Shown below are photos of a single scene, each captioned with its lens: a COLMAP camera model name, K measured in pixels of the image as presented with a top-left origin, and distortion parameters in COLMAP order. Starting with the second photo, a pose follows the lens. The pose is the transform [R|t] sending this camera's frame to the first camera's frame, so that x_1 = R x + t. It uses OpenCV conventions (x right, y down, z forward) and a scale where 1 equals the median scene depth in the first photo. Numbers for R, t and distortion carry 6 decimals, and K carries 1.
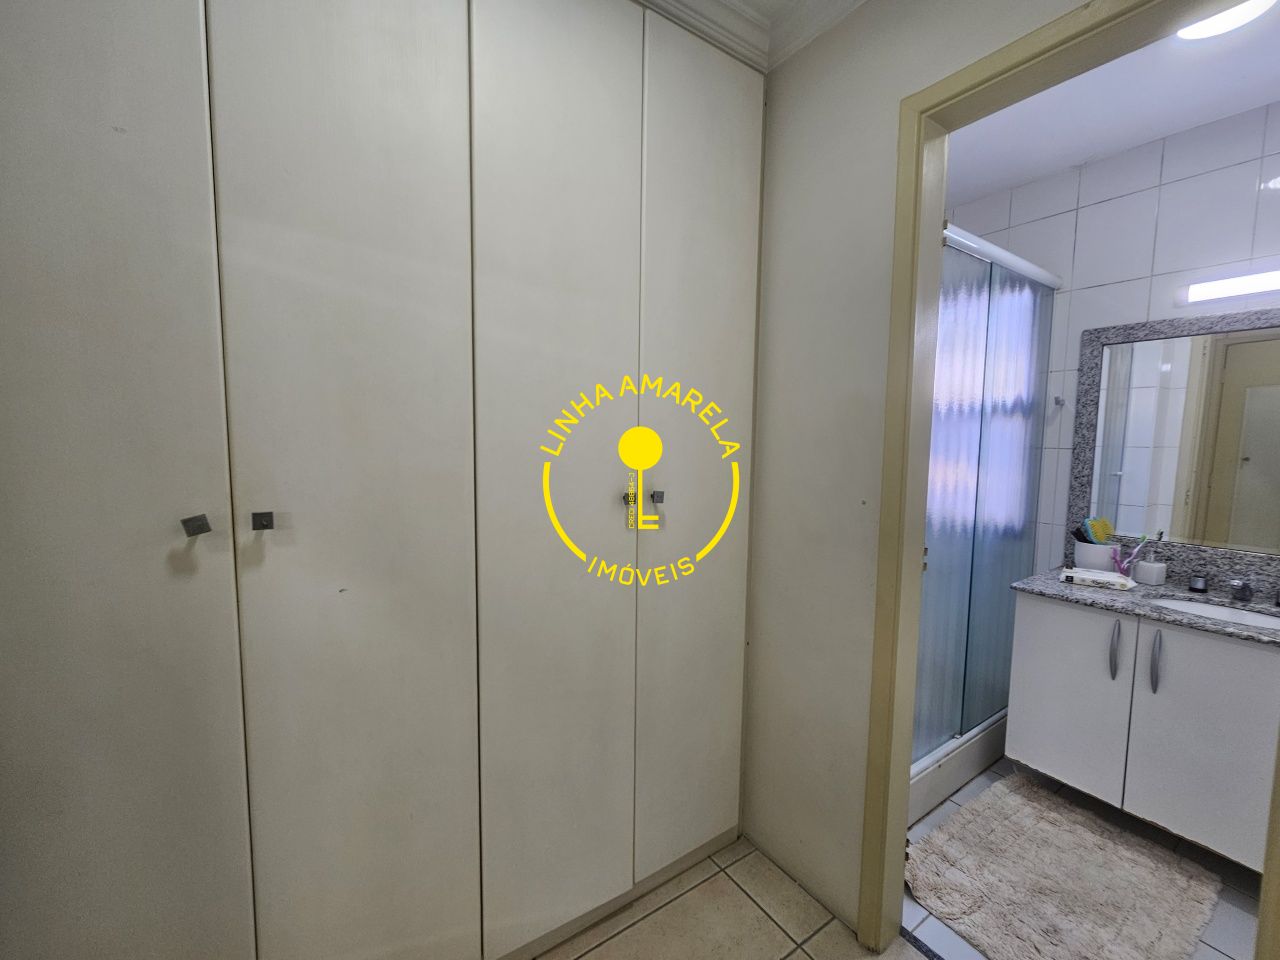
lens RADIAL K [[527.7, 0, 644.5], [0, 527.7, 483.4], [0, 0, 1]] dist [-0.000081, 0.000597]
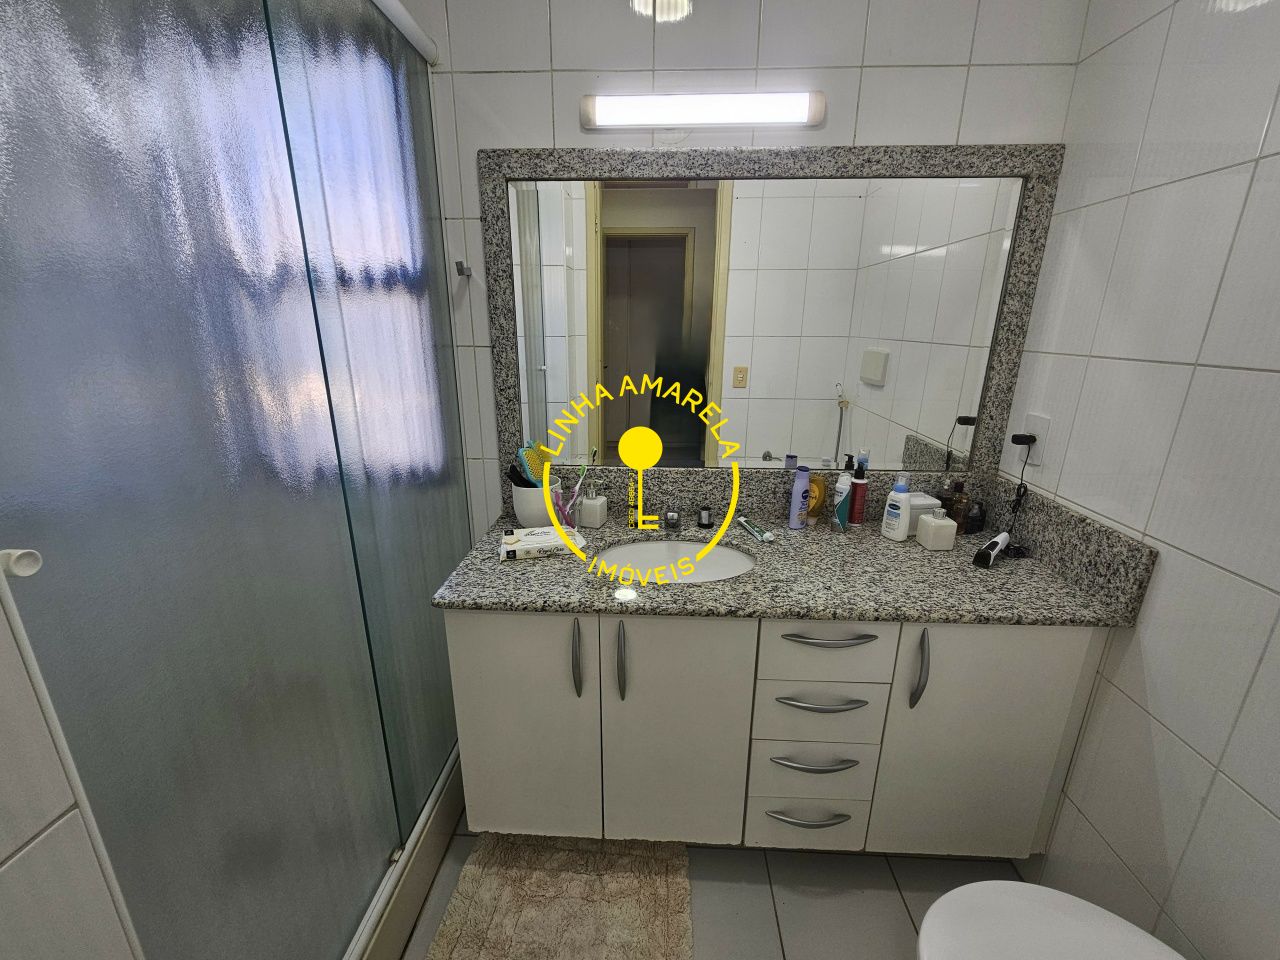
lens RADIAL K [[527.7, 0, 642.4], [0, 527.7, 479.1], [0, 0, 1]] dist [-0.000081, 0.000597]
pose [[0.601082, -0.230212, 0.765312, 0.400667], [0.070132, 0.969113, 0.236434, -0.050843], [-0.796104, -0.088443, 0.598662, 0.460793]]
